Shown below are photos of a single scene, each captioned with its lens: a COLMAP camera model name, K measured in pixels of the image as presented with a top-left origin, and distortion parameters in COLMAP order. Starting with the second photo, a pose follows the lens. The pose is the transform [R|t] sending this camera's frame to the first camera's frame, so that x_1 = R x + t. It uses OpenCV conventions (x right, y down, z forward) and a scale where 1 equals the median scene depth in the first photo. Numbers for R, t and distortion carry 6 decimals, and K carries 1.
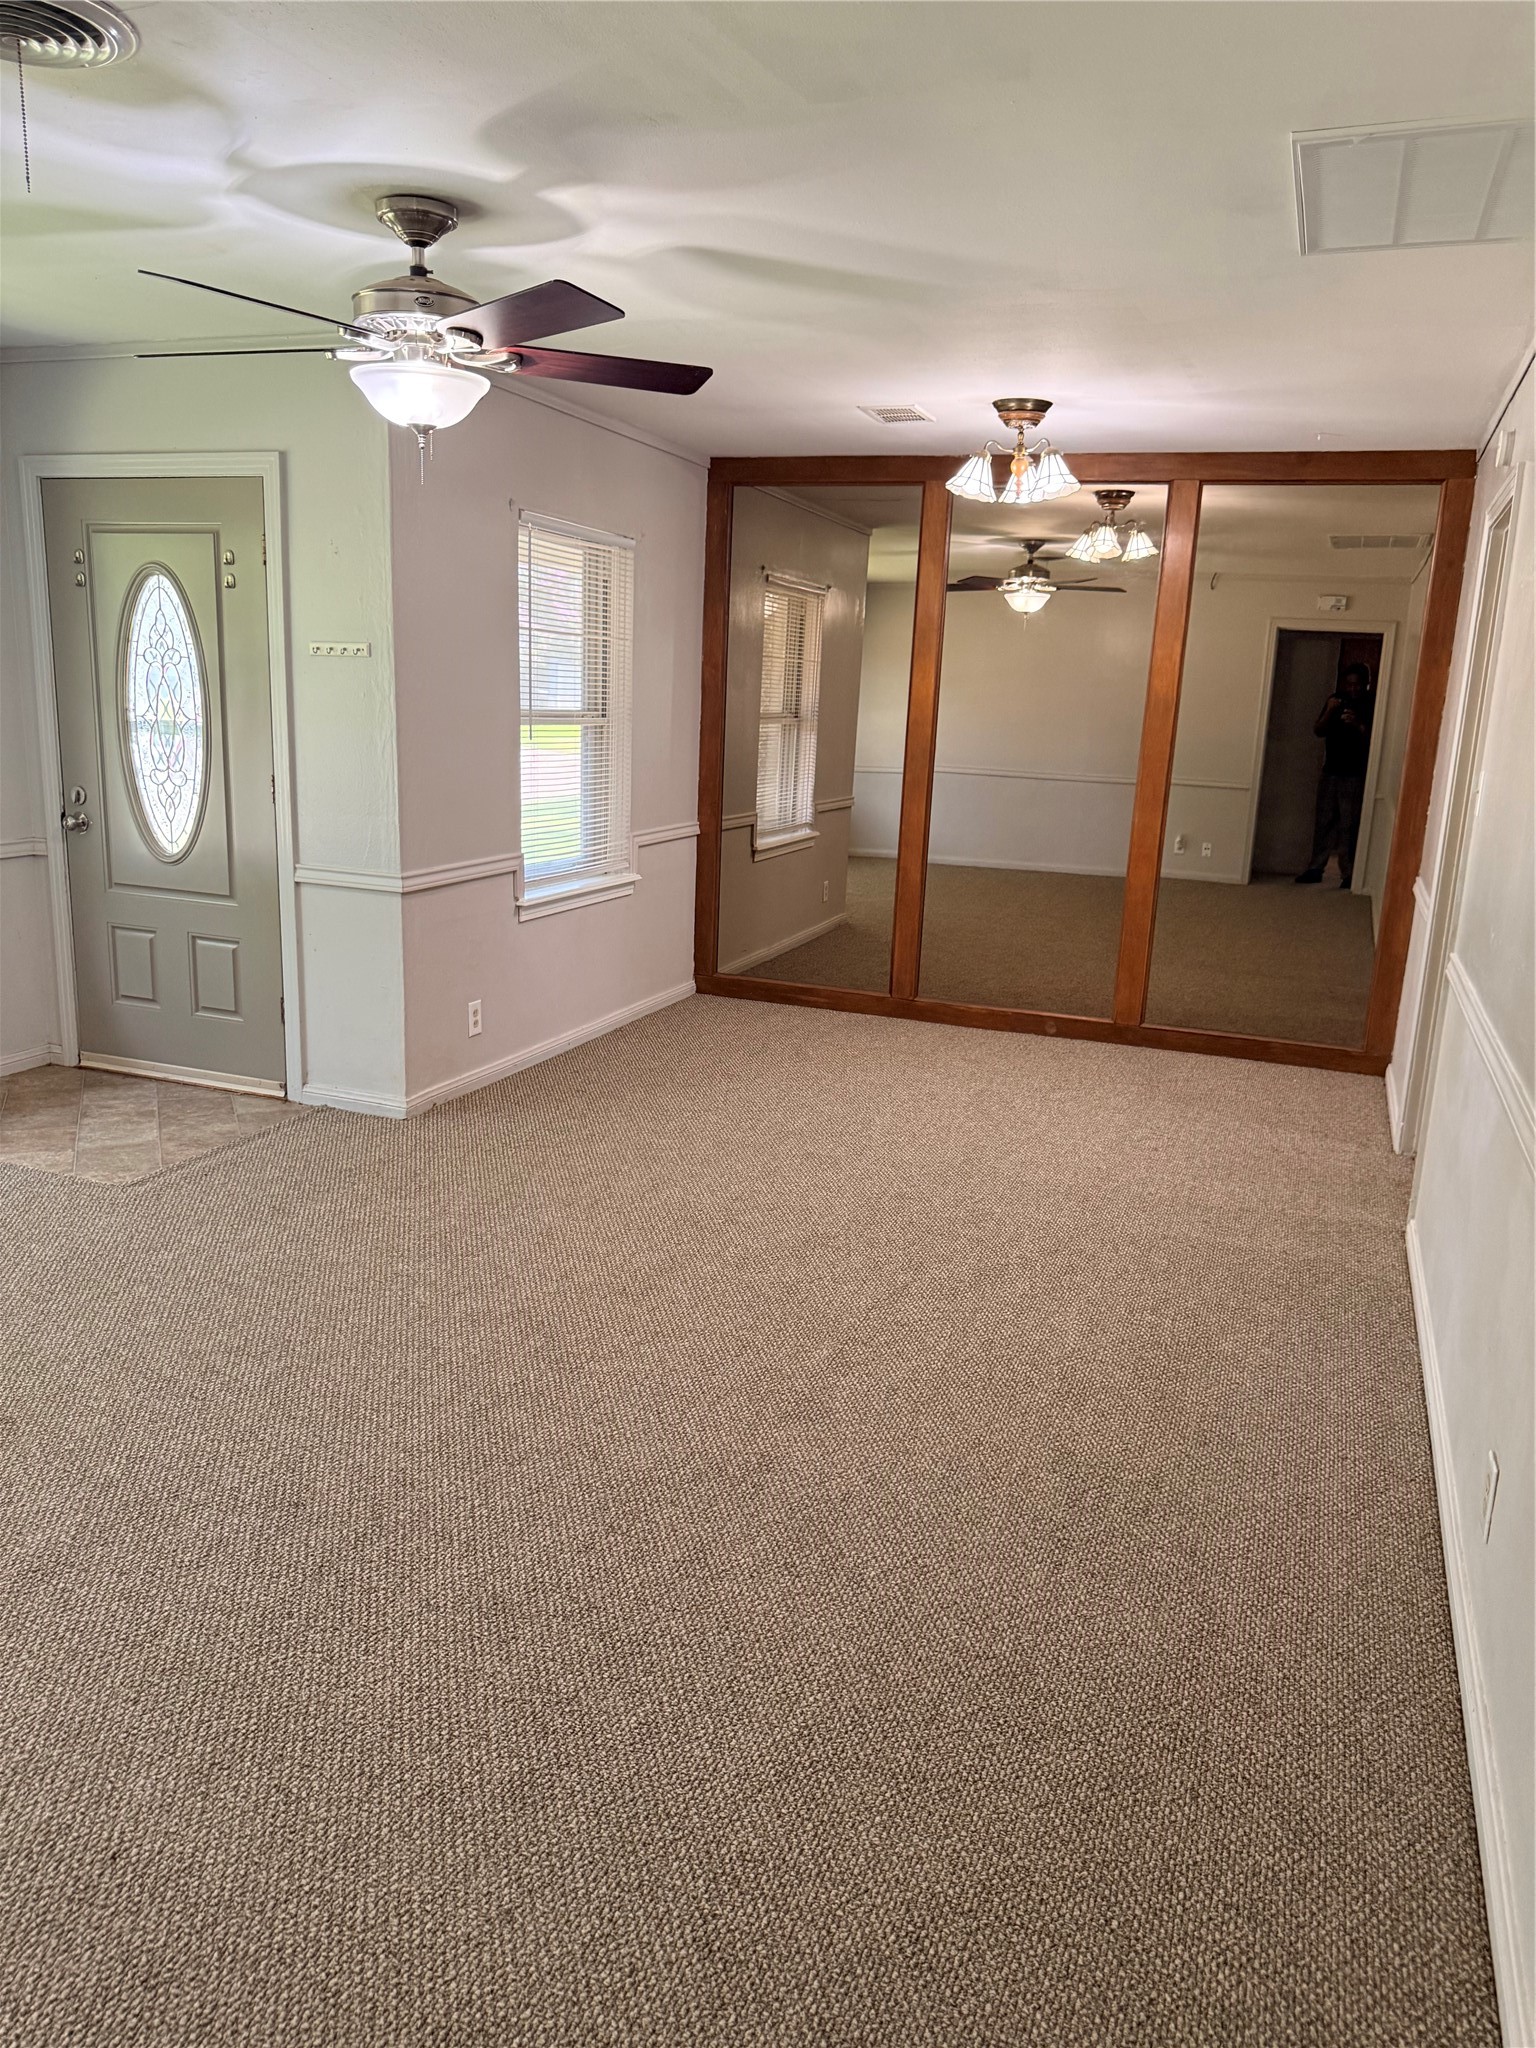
lens RADIAL K [[1459.7, 0, 763.4], [0, 1459.7, 1033.5], [0, 0, 1]] dist [0.046355, -0.055298]
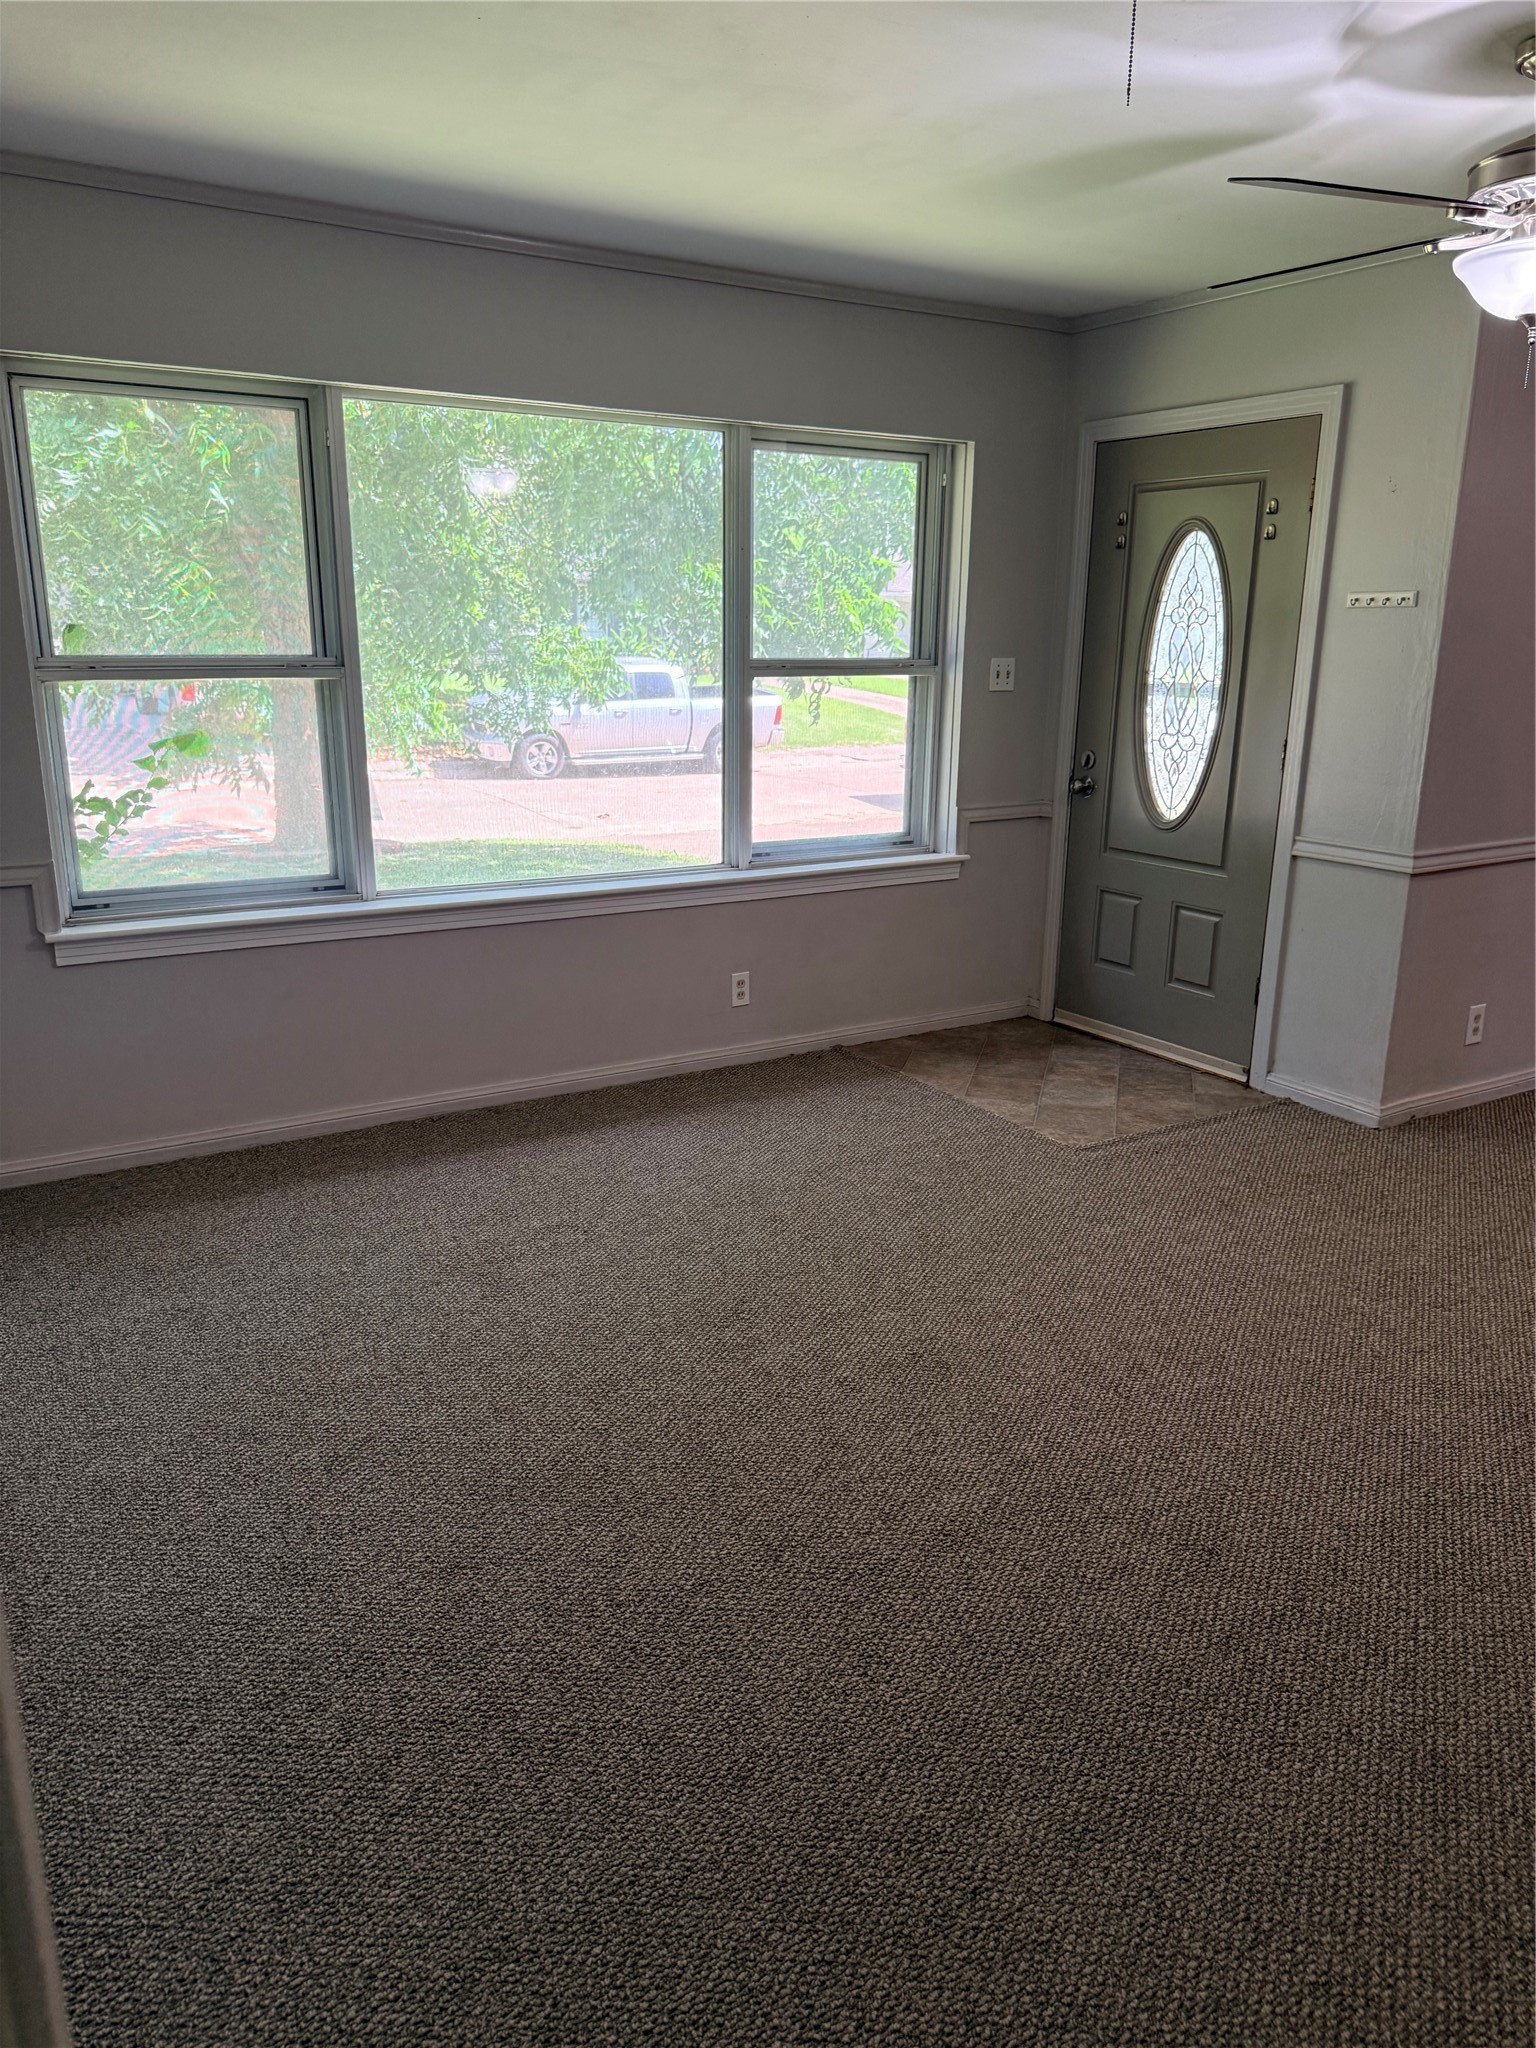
lens RADIAL K [[1434.9, 0, 763.7], [0, 1434.9, 1050.8], [0, 0, 1]] dist [0.036932, -0.064356]
pose [[0.797030, 0.138307, -0.587890, -0.033759], [-0.118118, 0.990324, 0.072845, -0.008537], [0.592276, 0.011380, 0.805655, 0.071632]]
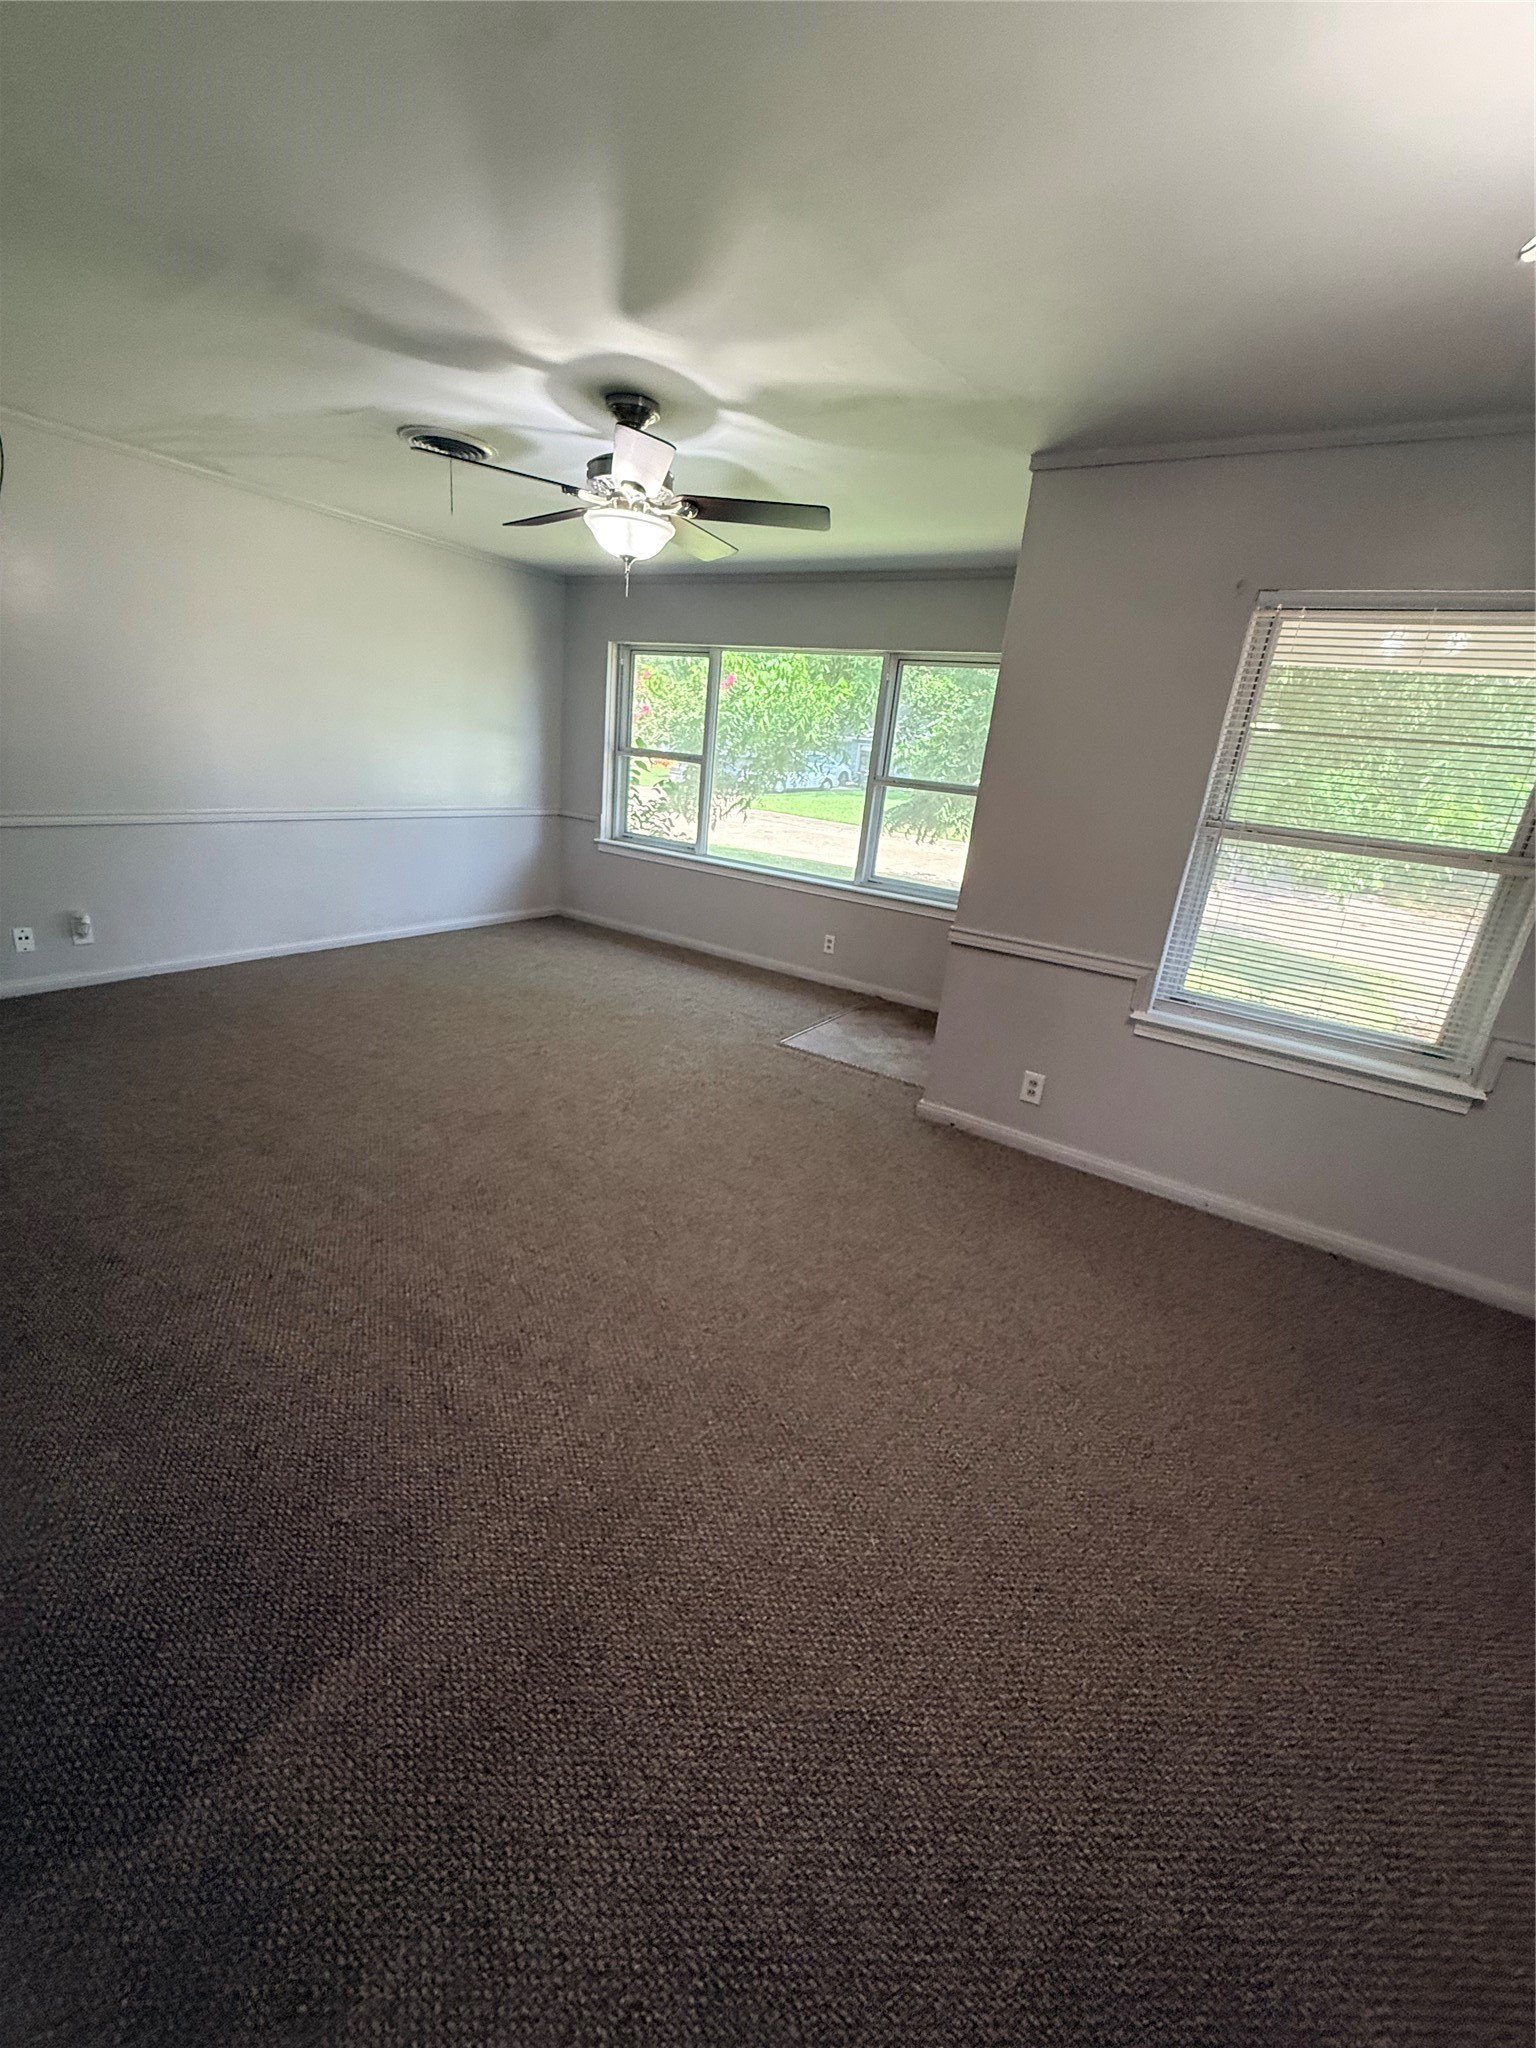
lens RADIAL K [[816.6, 0, 760.7], [0, 816.6, 1023.4], [0, 0, 1]] dist [-0.001994, 0.000160]
pose [[-0.202797, 0.256258, -0.945095, 0.473026], [-0.324224, 0.893138, 0.311742, -0.206359], [0.923987, 0.369643, -0.098041, 0.992602]]
